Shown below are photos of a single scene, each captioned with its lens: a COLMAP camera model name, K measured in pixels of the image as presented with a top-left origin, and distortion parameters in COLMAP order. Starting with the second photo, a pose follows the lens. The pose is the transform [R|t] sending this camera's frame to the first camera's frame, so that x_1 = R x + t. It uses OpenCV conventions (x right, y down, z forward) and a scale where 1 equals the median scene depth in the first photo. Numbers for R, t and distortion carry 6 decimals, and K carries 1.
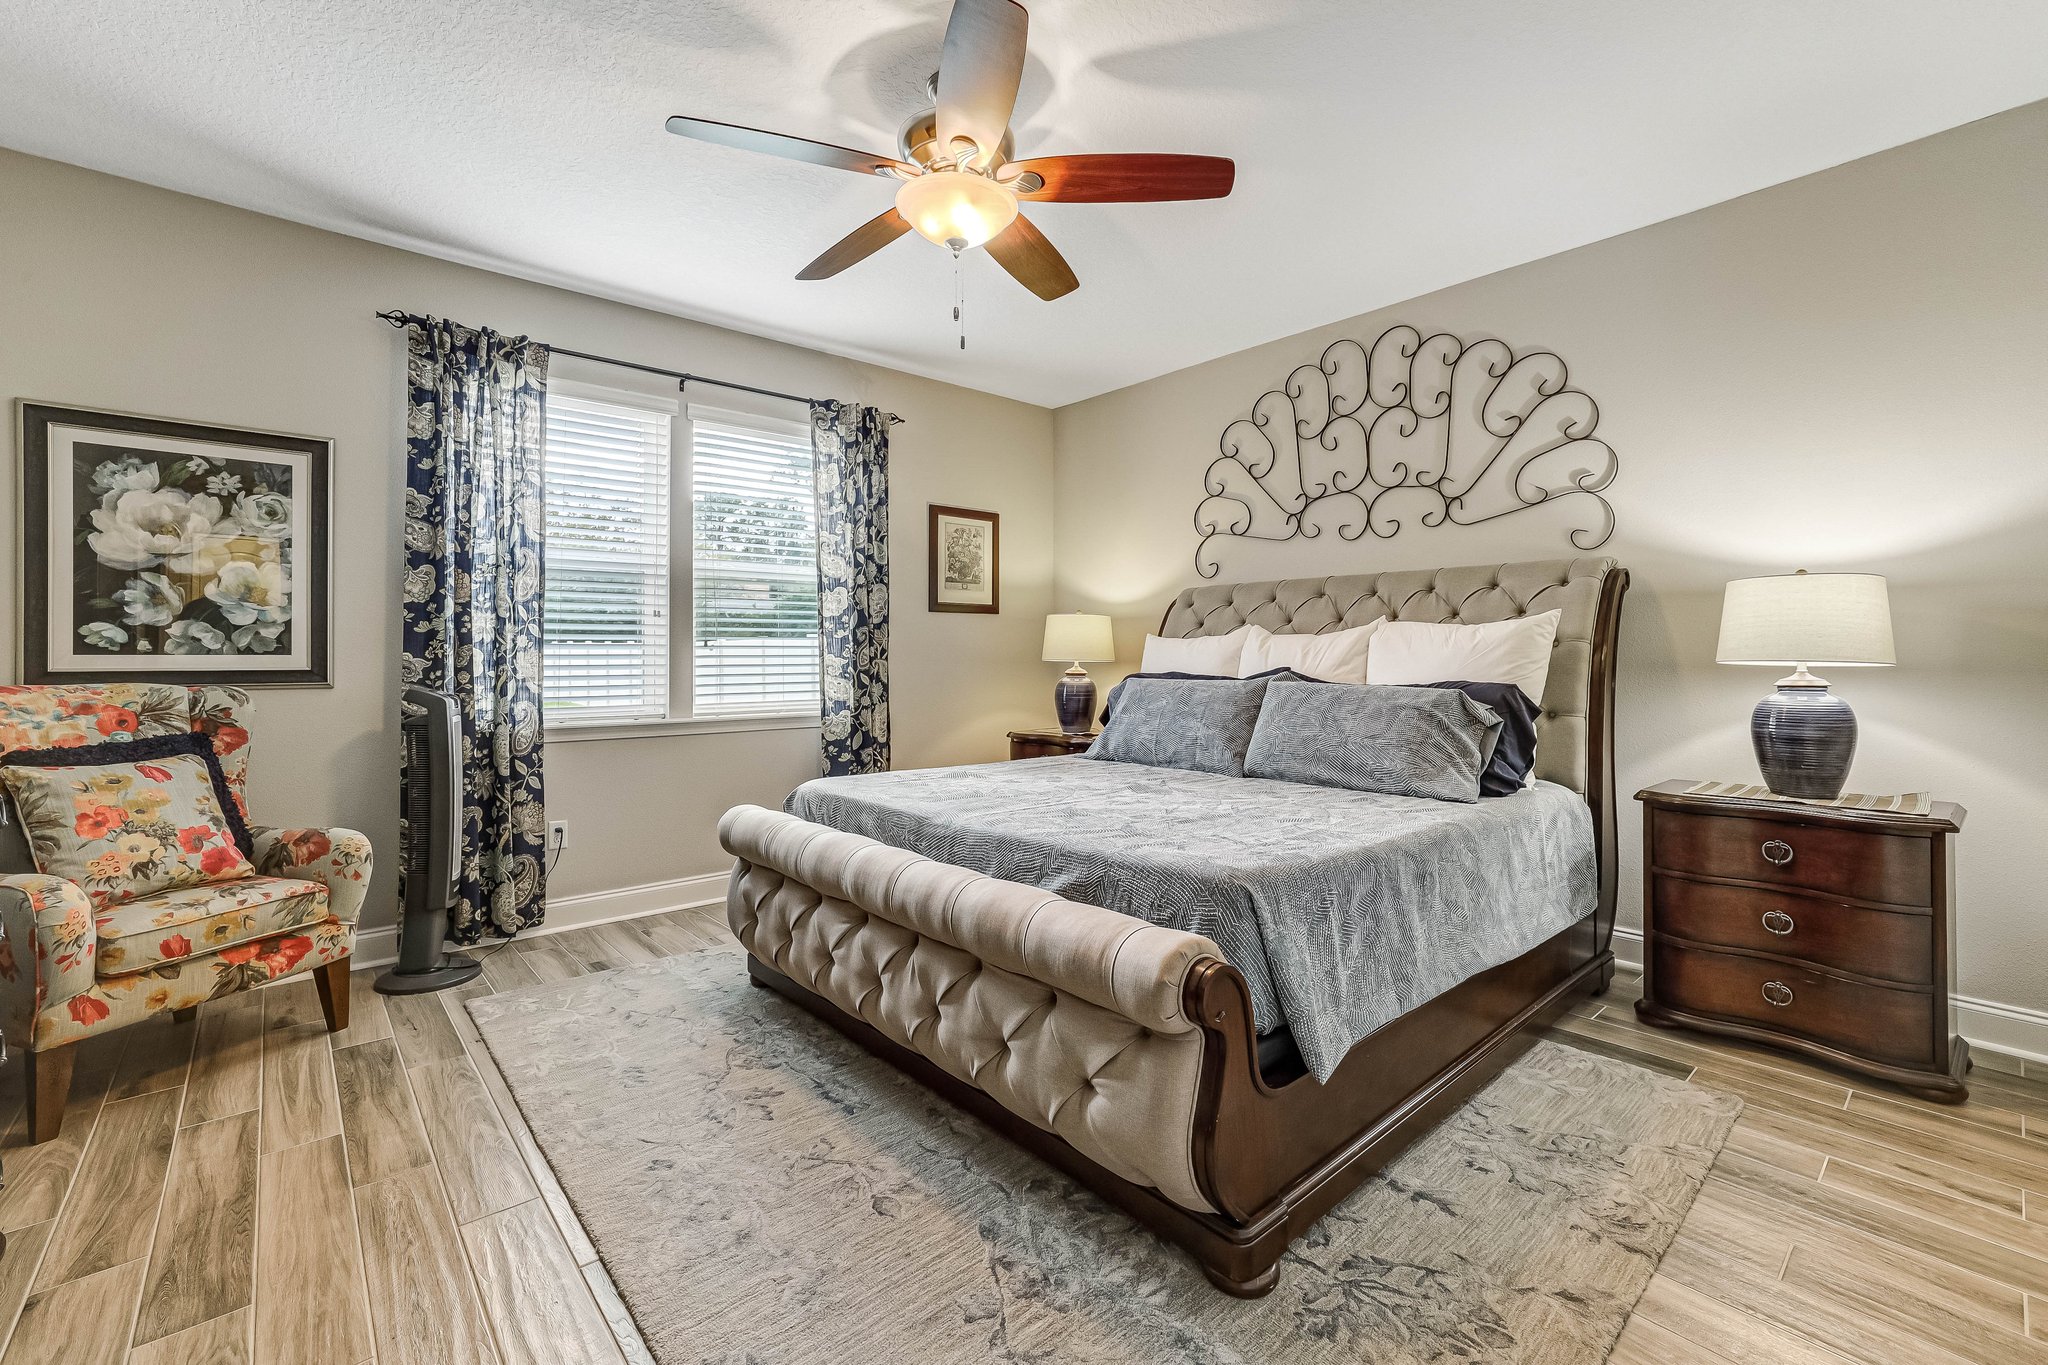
lens RADIAL K [[887.6, 0, 1023.4], [0, 887.6, 658.4], [0, 0, 1]] dist [-0.027579, 0.018027]
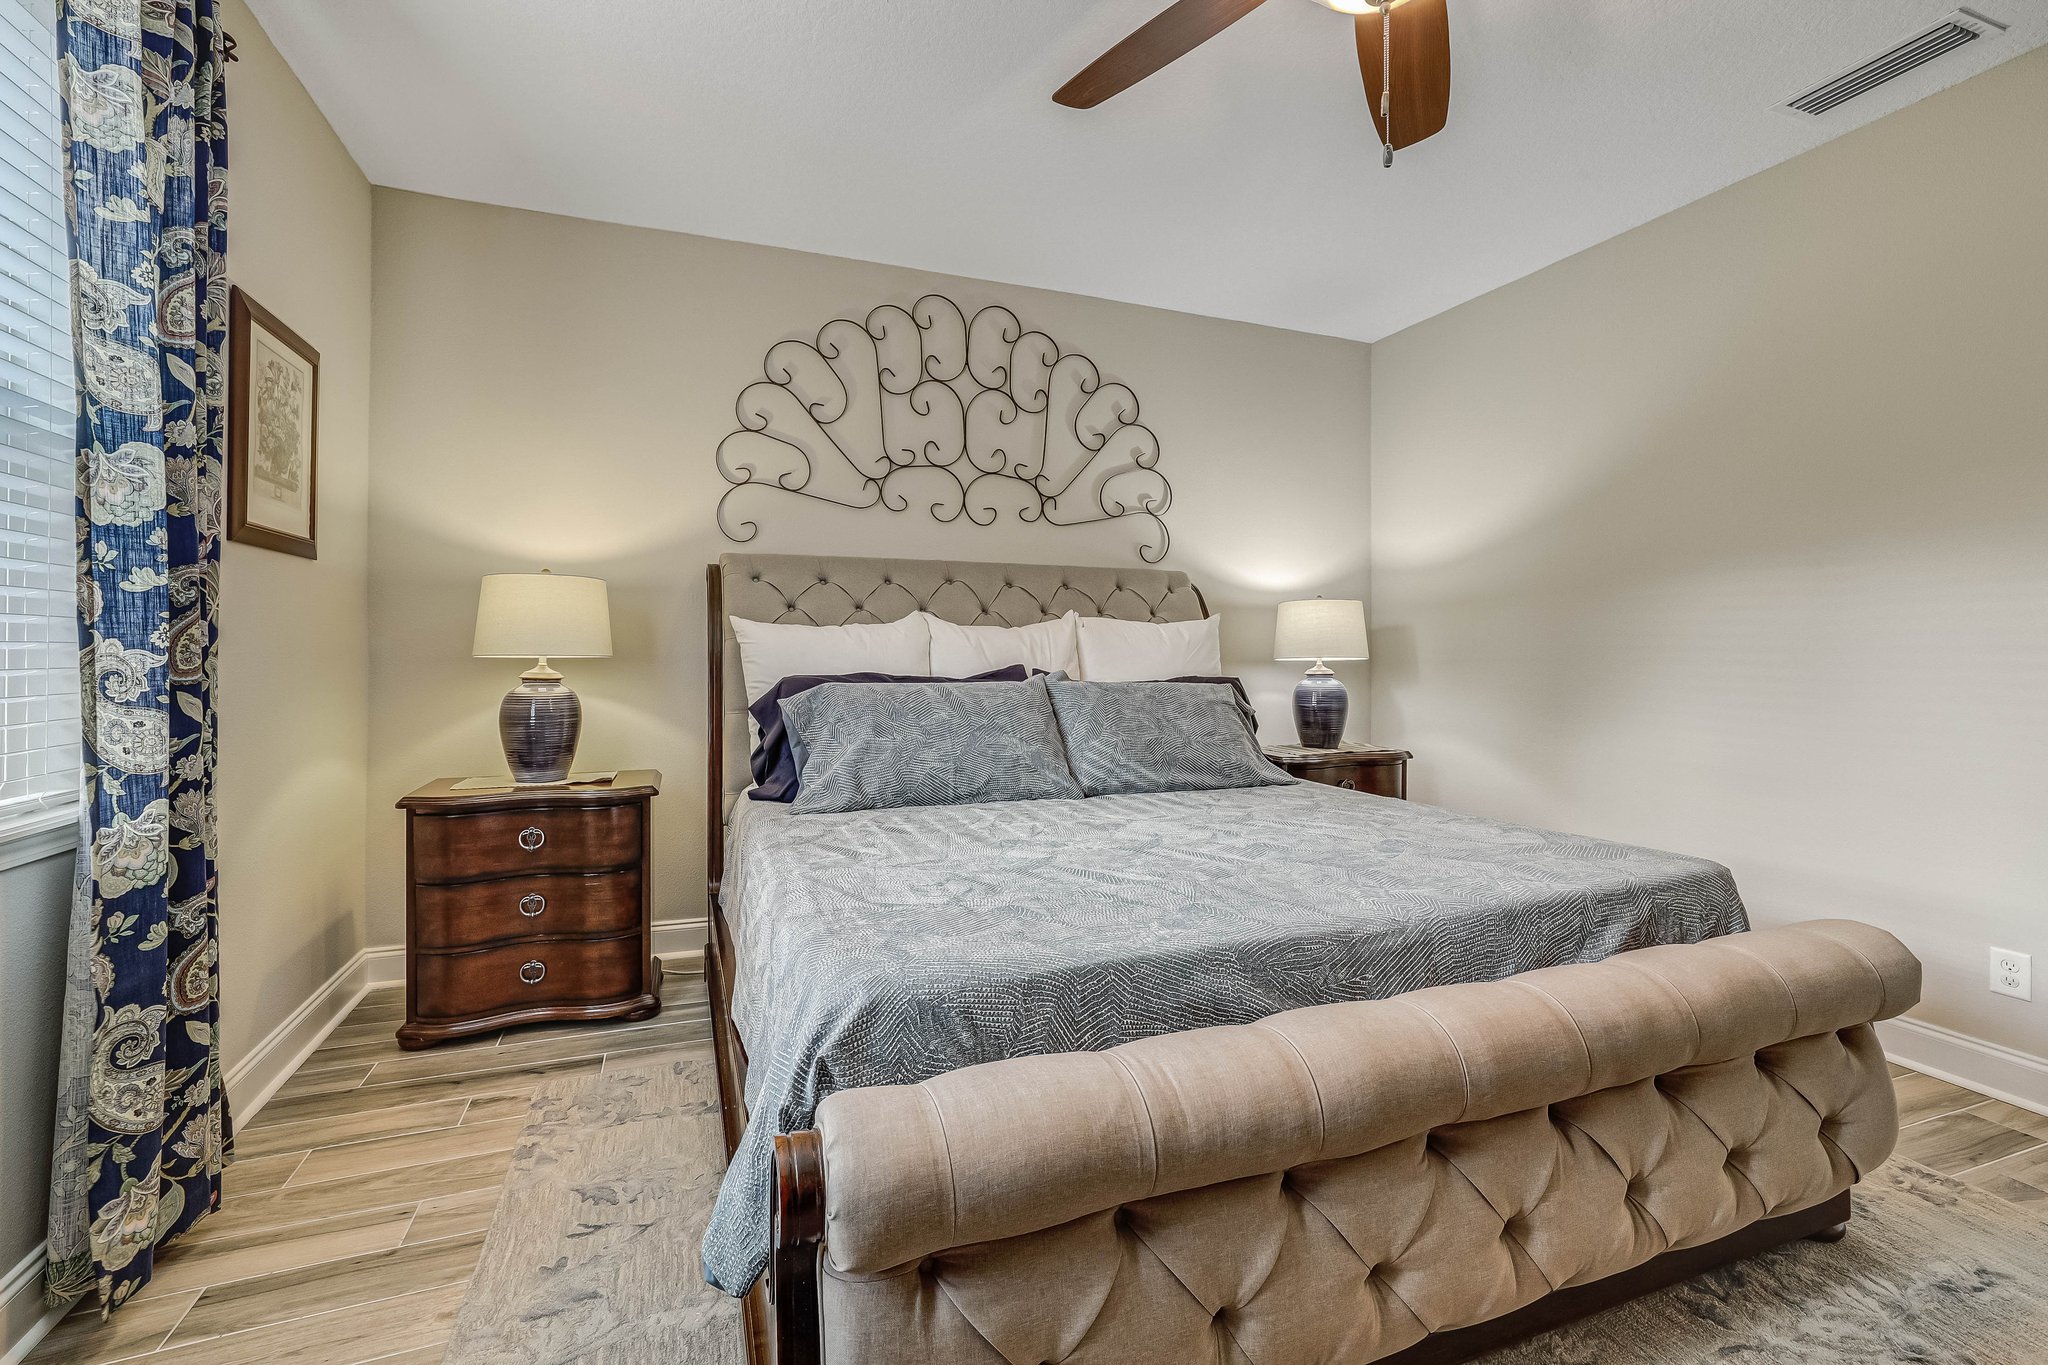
lens RADIAL K [[889.6, 0, 1022.6], [0, 889.6, 649.1], [0, 0, 1]] dist [-0.029580, 0.011850]
pose [[0.345808, 0.007077, 0.938279, -0.465751], [-0.002998, 0.999975, -0.006438, 0.000663], [-0.938300, -0.000587, 0.345821, 0.644271]]
